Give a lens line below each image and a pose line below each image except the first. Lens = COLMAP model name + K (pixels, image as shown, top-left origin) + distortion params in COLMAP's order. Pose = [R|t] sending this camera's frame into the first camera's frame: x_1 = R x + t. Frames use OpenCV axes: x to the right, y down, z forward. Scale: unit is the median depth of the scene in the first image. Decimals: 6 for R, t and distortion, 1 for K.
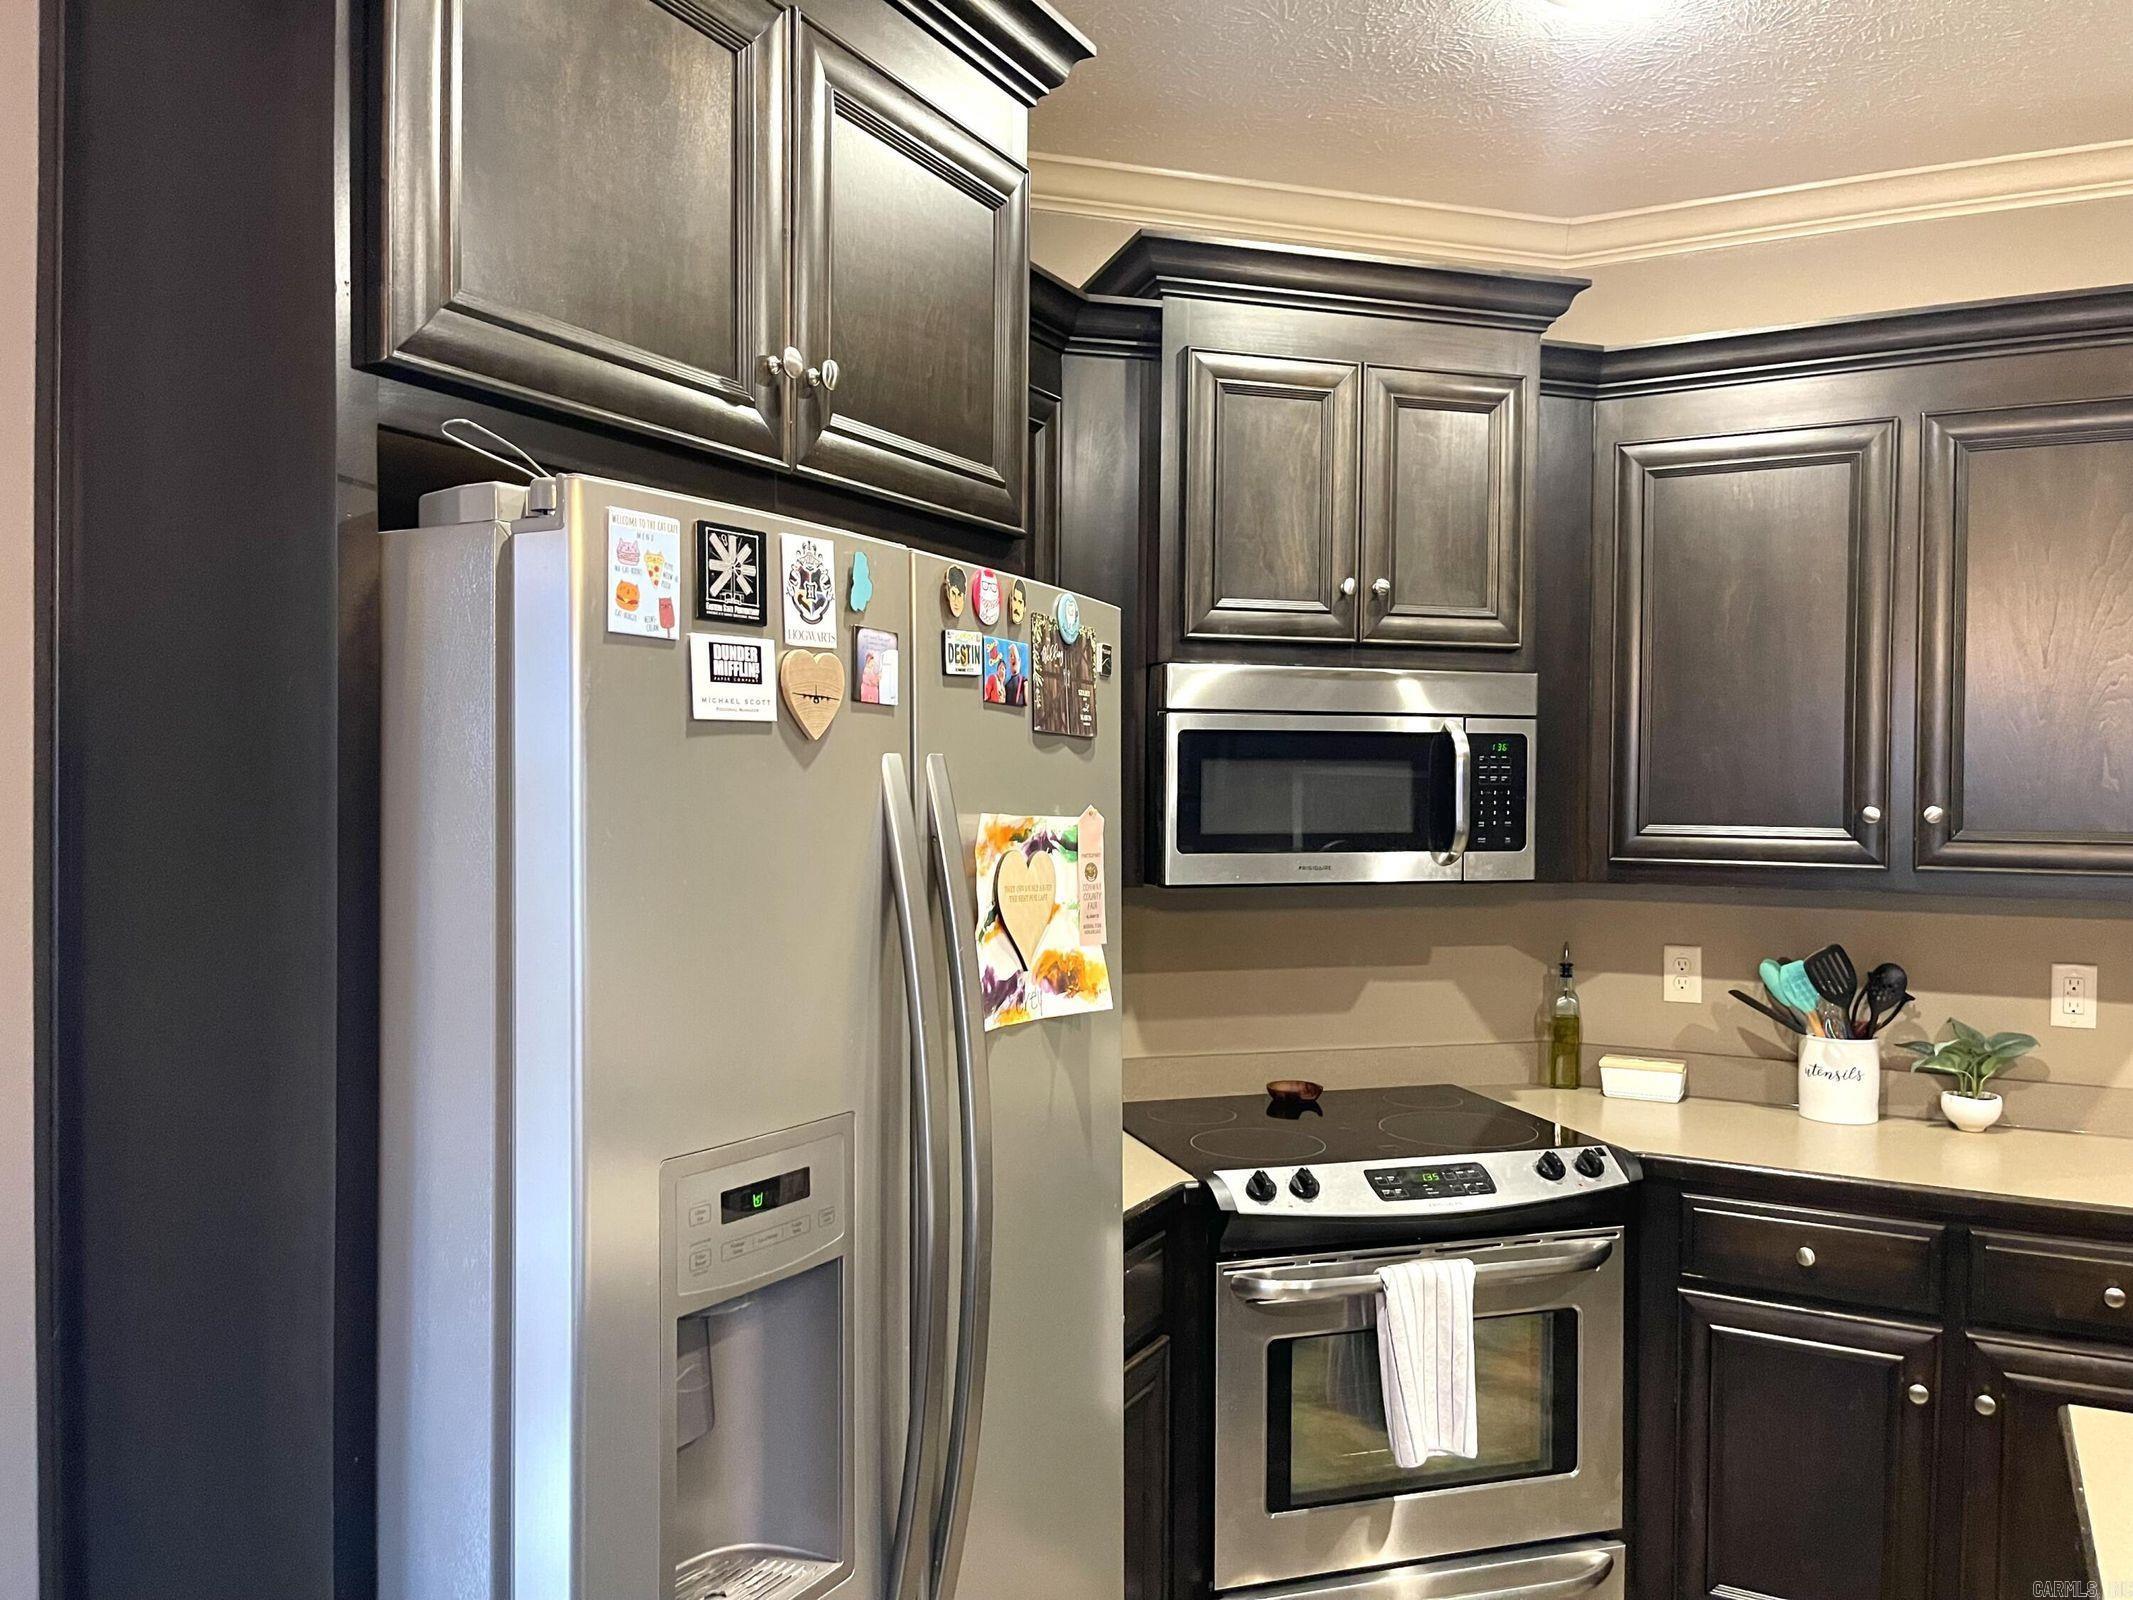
lens RADIAL K [[1615.3, 0, 1080.7], [0, 1615.3, 817.5], [0, 0, 1]] dist [0.061451, -0.078631]
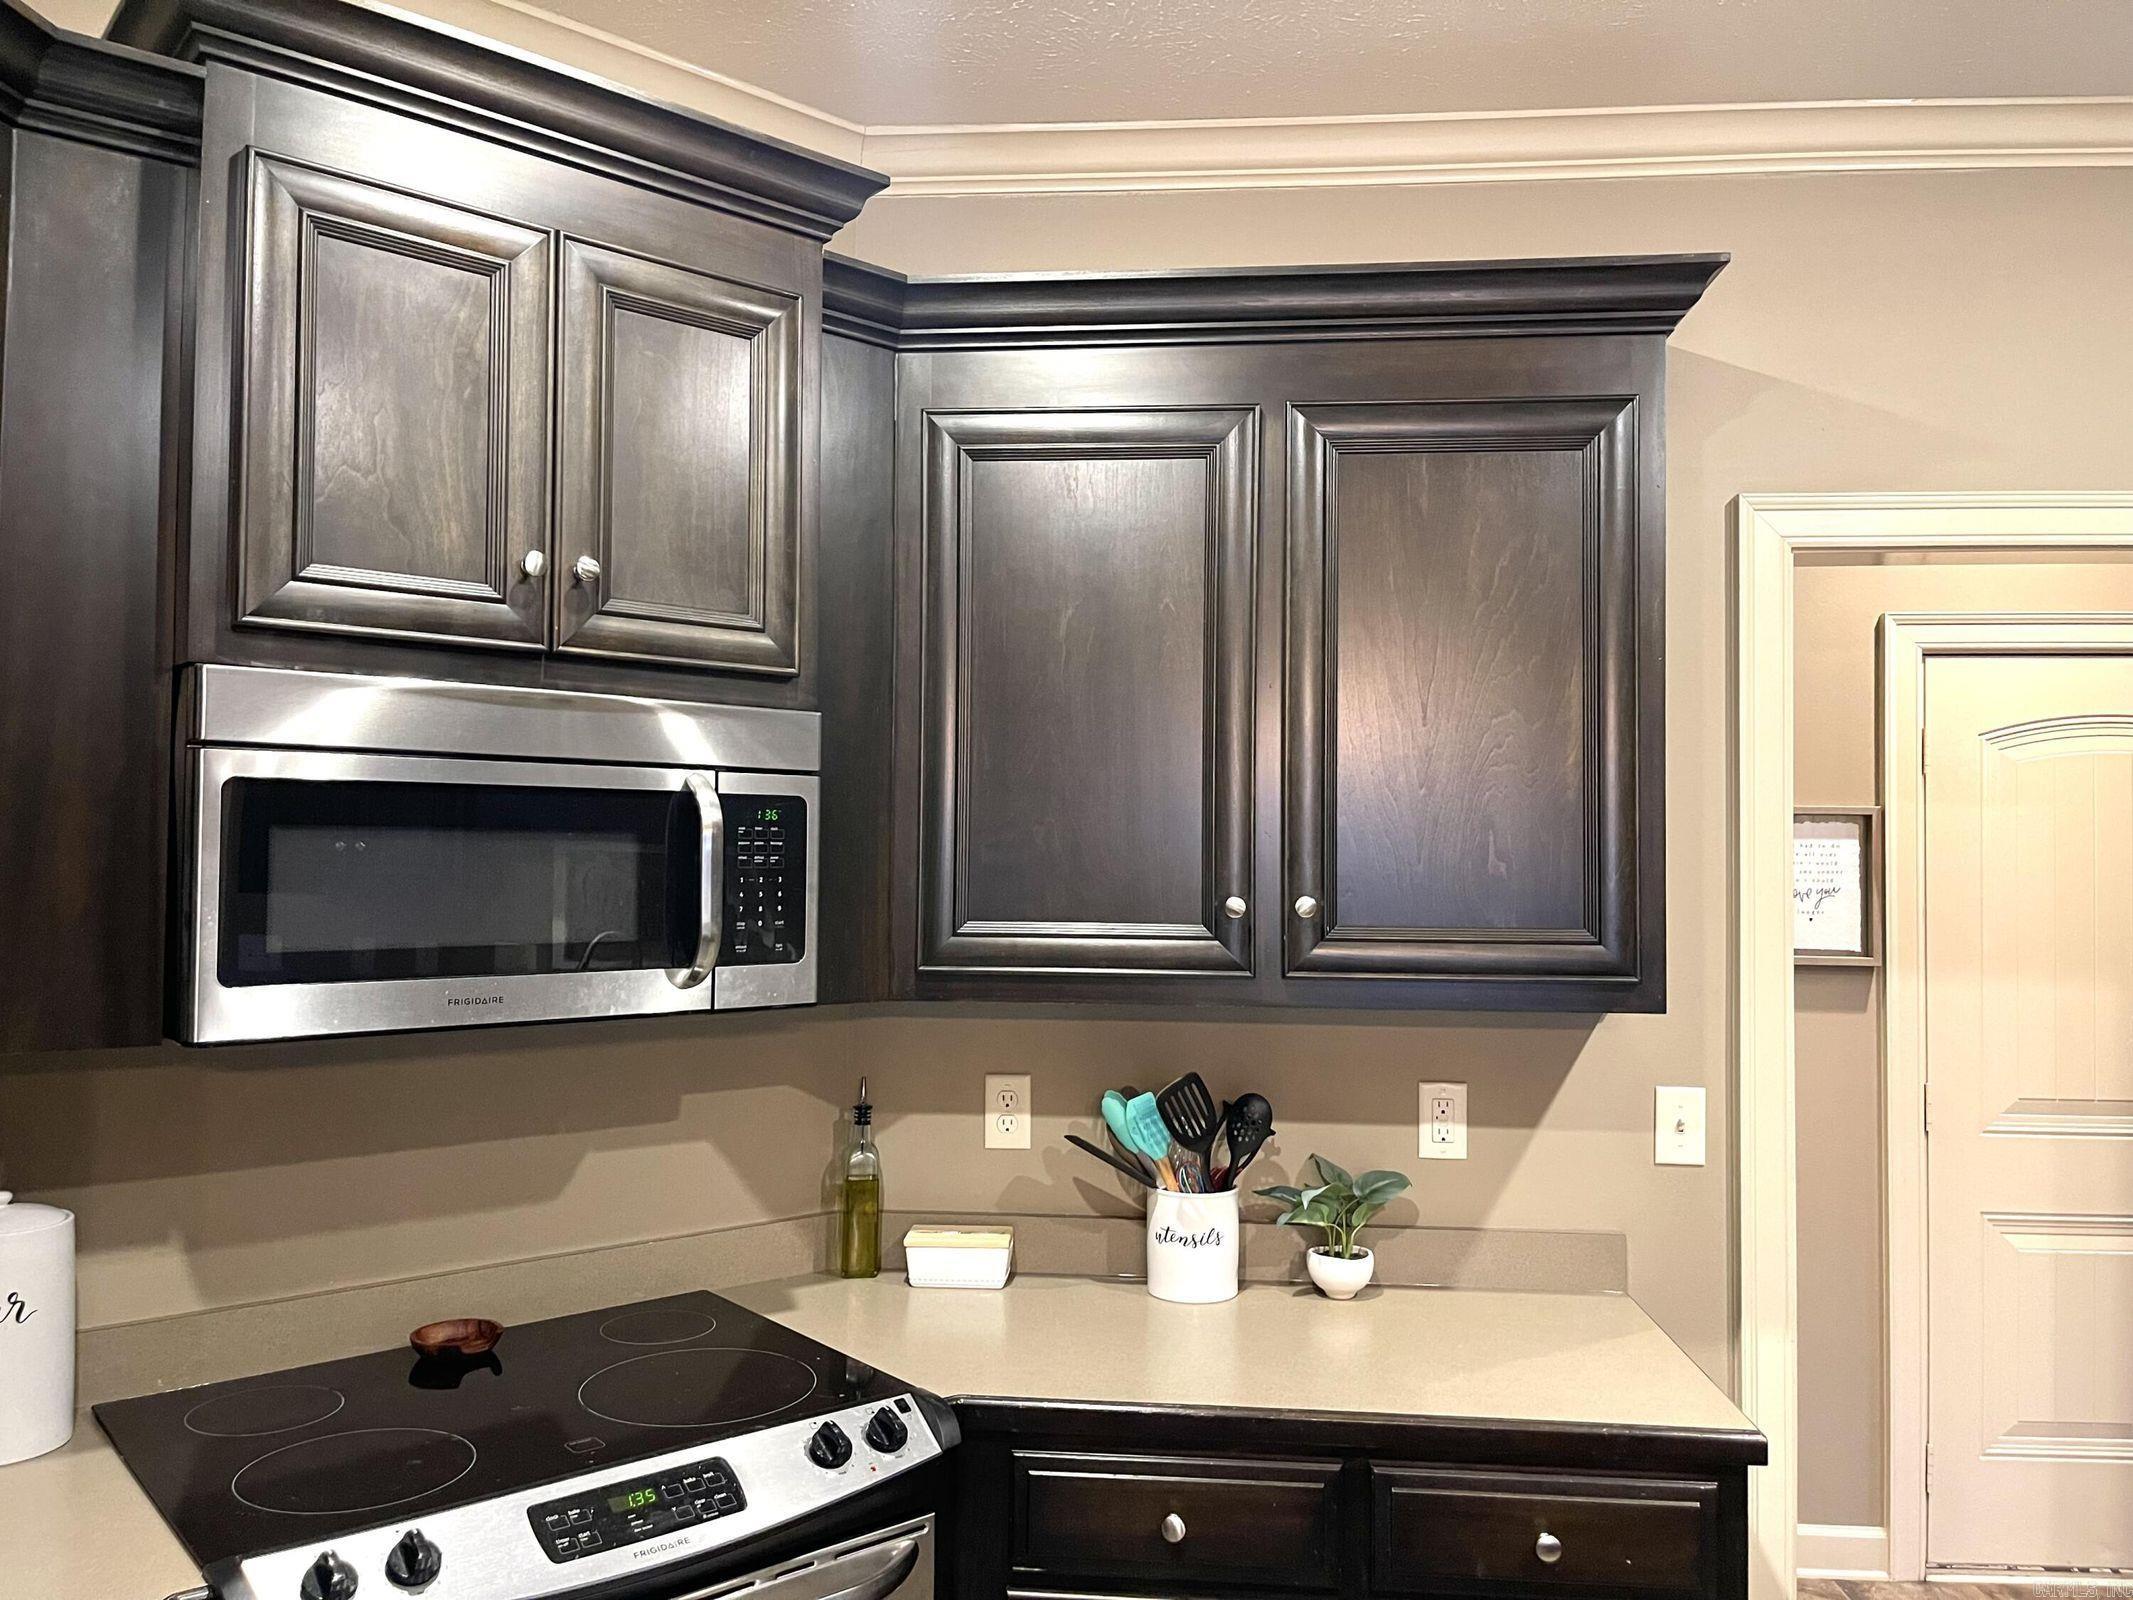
lens RADIAL K [[1615.3, 0, 1071.9], [0, 1615.3, 814.6], [0, 0, 1]] dist [0.061451, -0.078631]
pose [[0.918747, 0.013132, 0.394628, 0.110196], [0.005797, 0.998890, -0.046737, -0.010613], [-0.394804, 0.045227, 0.917652, 0.328254]]
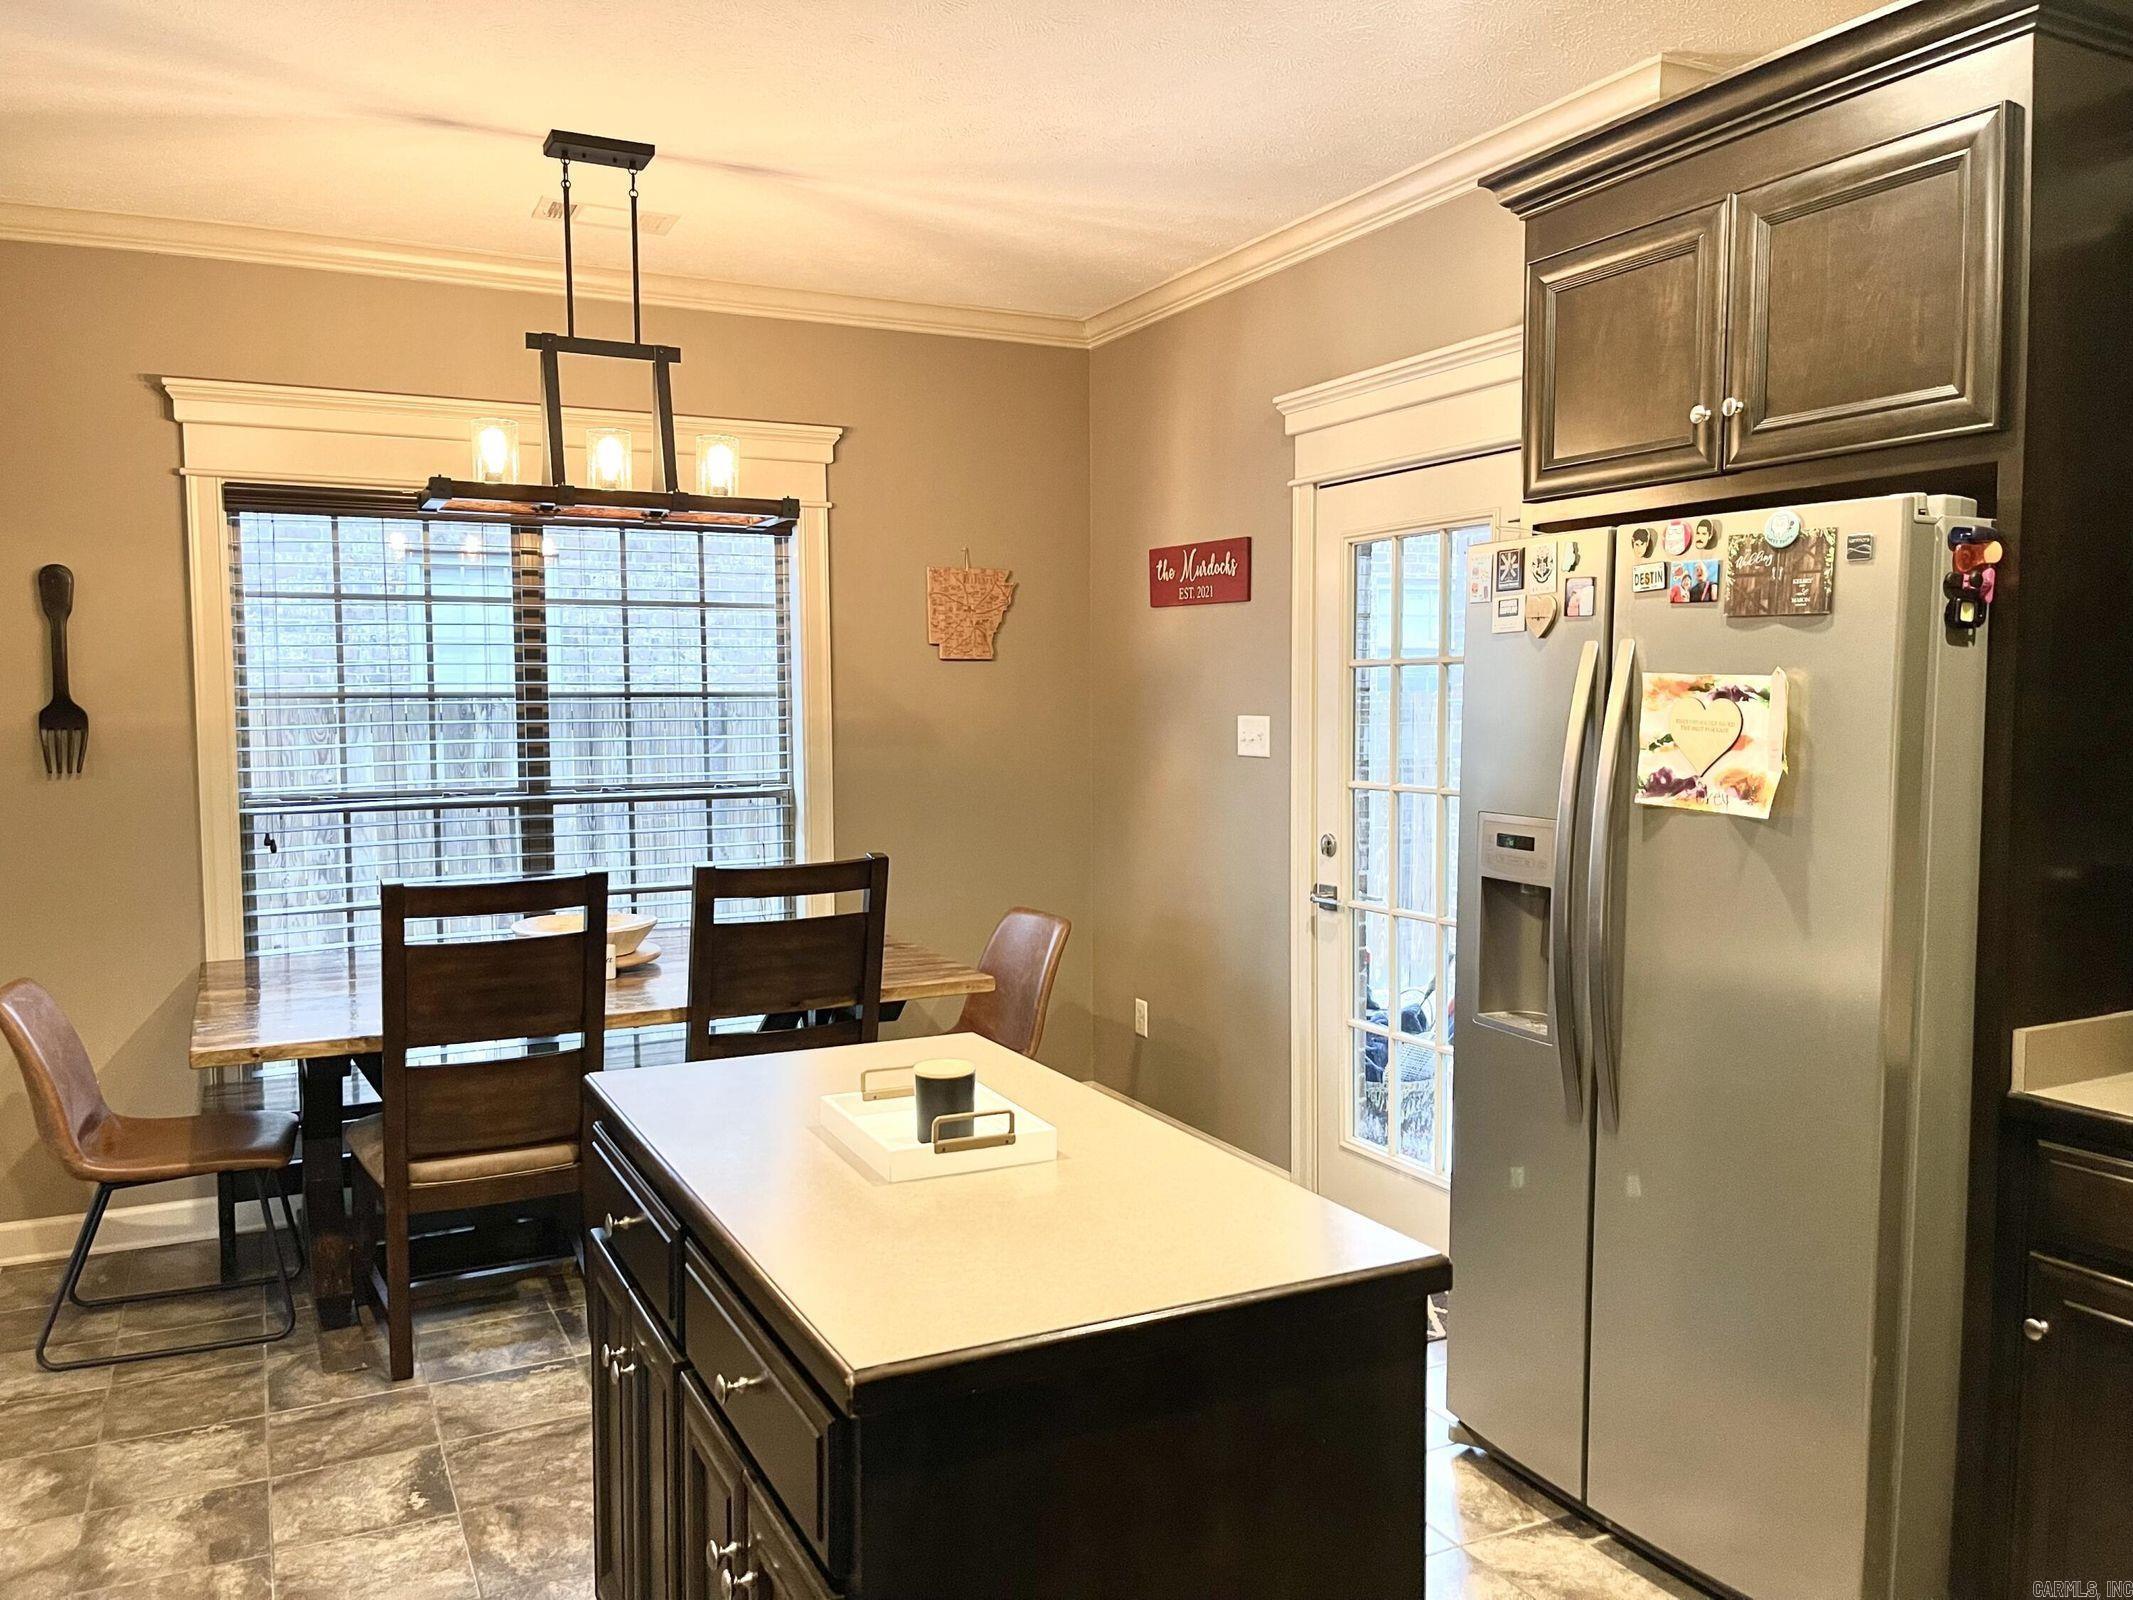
lens RADIAL K [[1615.3, 0, 1067.3], [0, 1615.3, 816.5], [0, 0, 1]] dist [0.061451, -0.078631]
pose [[-0.579861, 0.057723, -0.812668, 0.916565], [-0.018673, 0.996283, 0.084089, 0.008487], [0.814501, 0.063935, -0.576628, 0.820944]]
